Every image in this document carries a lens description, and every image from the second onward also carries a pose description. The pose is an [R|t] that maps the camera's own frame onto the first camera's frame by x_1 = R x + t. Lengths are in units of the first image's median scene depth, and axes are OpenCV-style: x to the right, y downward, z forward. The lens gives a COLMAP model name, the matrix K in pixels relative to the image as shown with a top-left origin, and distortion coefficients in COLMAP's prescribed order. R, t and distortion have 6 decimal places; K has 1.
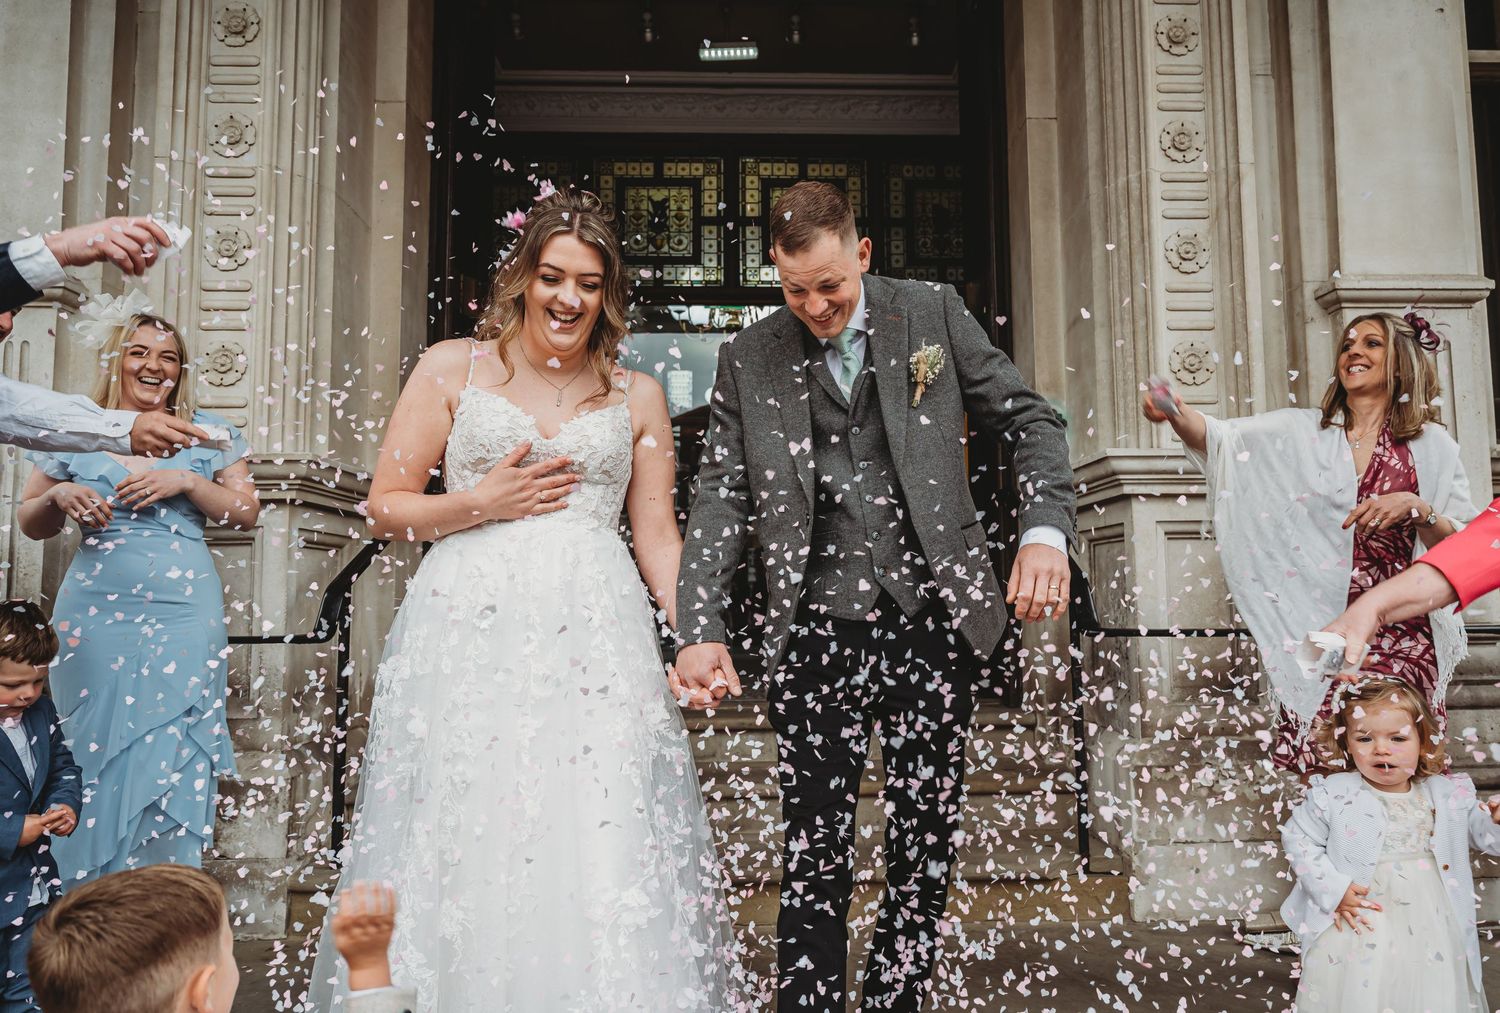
lens RADIAL K [[1085.6, 0, 788.9], [0, 1085.6, 498.9], [0, 0, 1]] dist [-0.002637, -0.000465]
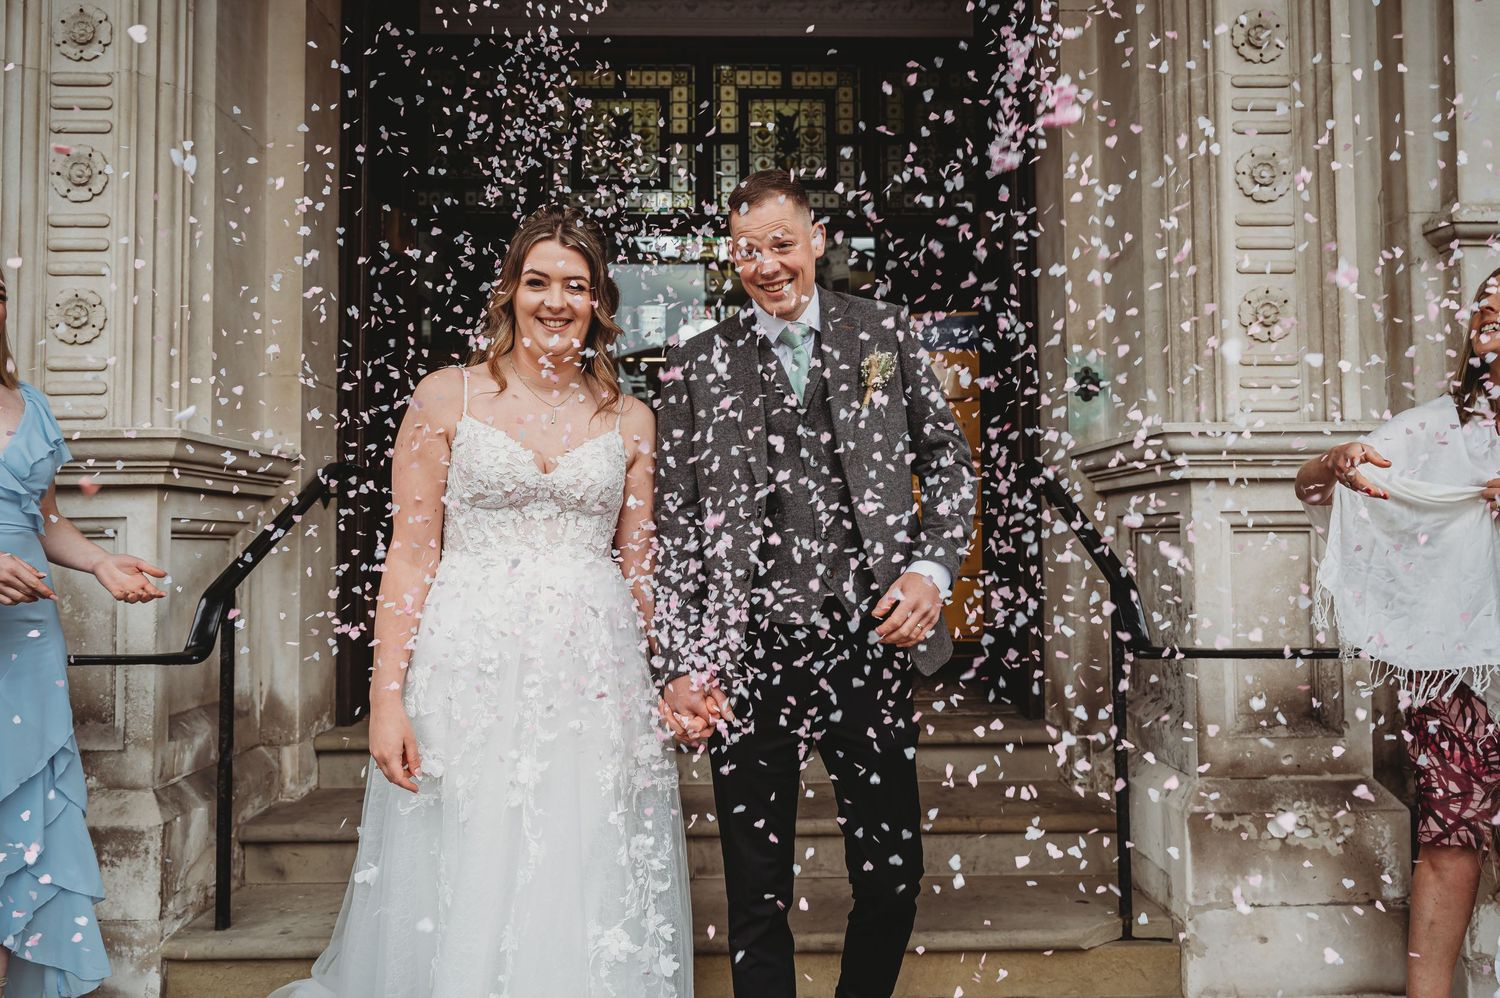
lens RADIAL K [[1144.8, 0, 753.3], [0, 1144.8, 491.9], [0, 0, 1]] dist [-0.004031, -0.006704]
pose [[0.999880, 0.001992, -0.015382, 0.001129], [-0.001244, 0.998823, 0.048498, -0.017630], [0.015460, -0.048473, 0.998705, 0.070943]]
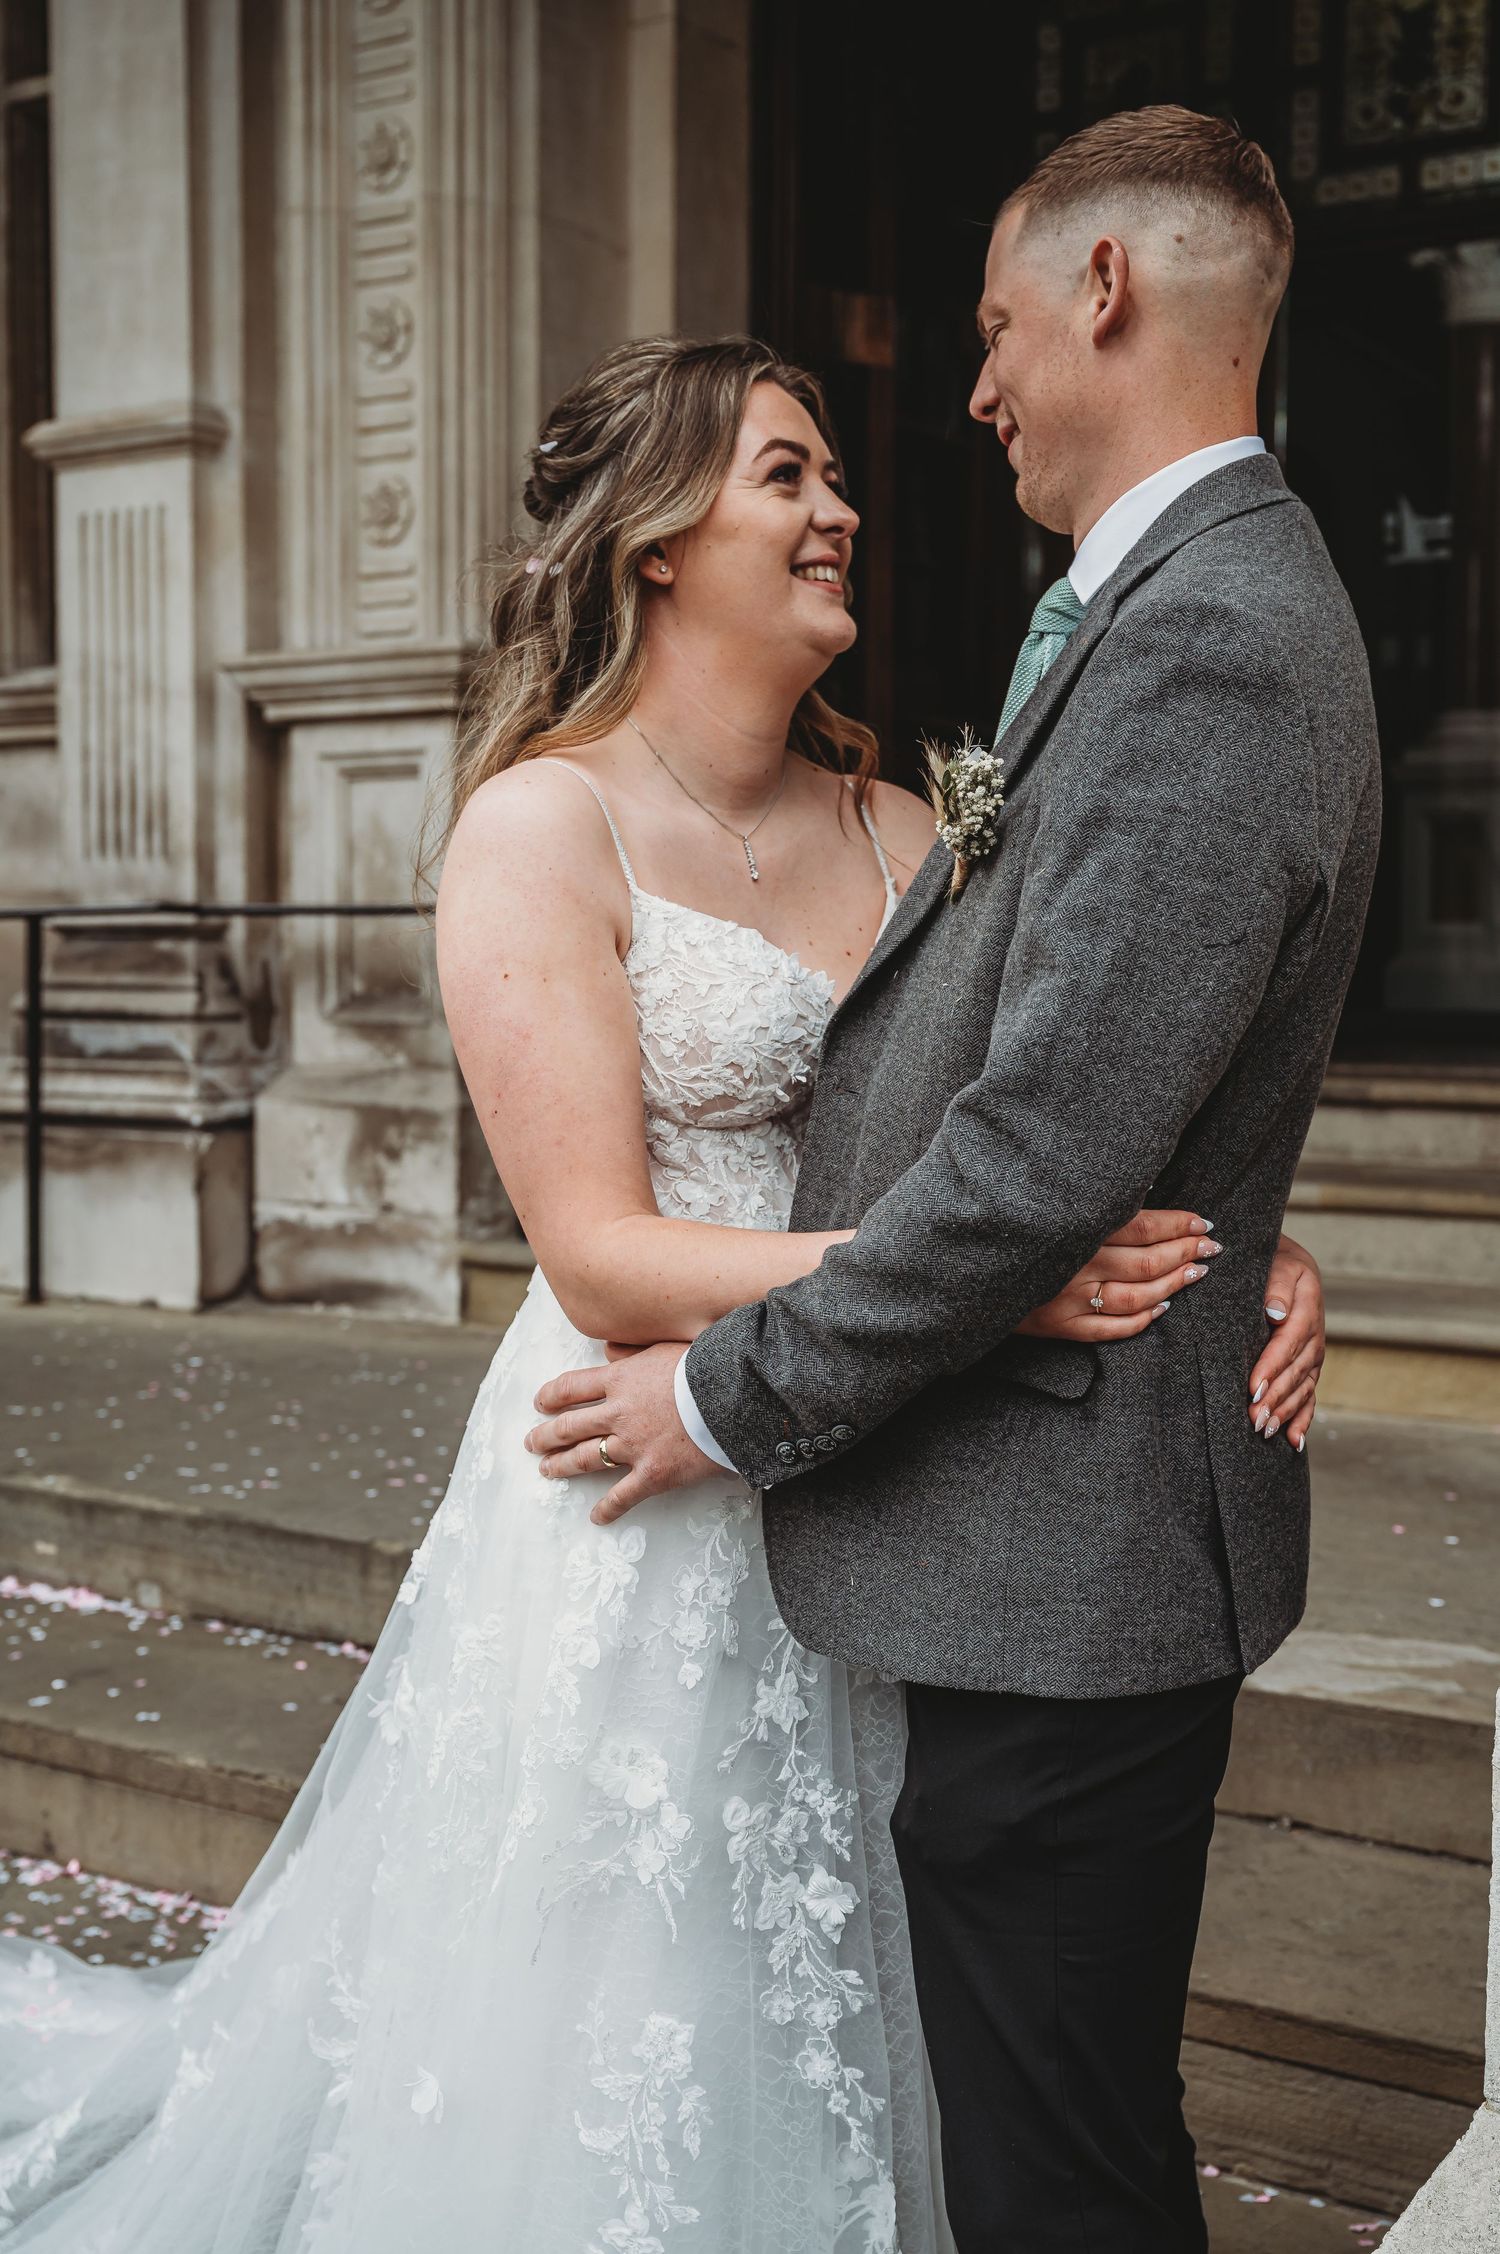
lens RADIAL K [[2726.9, 0, 791.0], [0, 2726.9, 1072.6], [0, 0, 1]] dist [0.026992, 0.000000]
pose [[0.820970, 0.040478, -0.569535, 0.343003], [0.042914, 0.990288, 0.132240, 0.004635], [0.569356, -0.133006, 0.811260, -0.148908]]
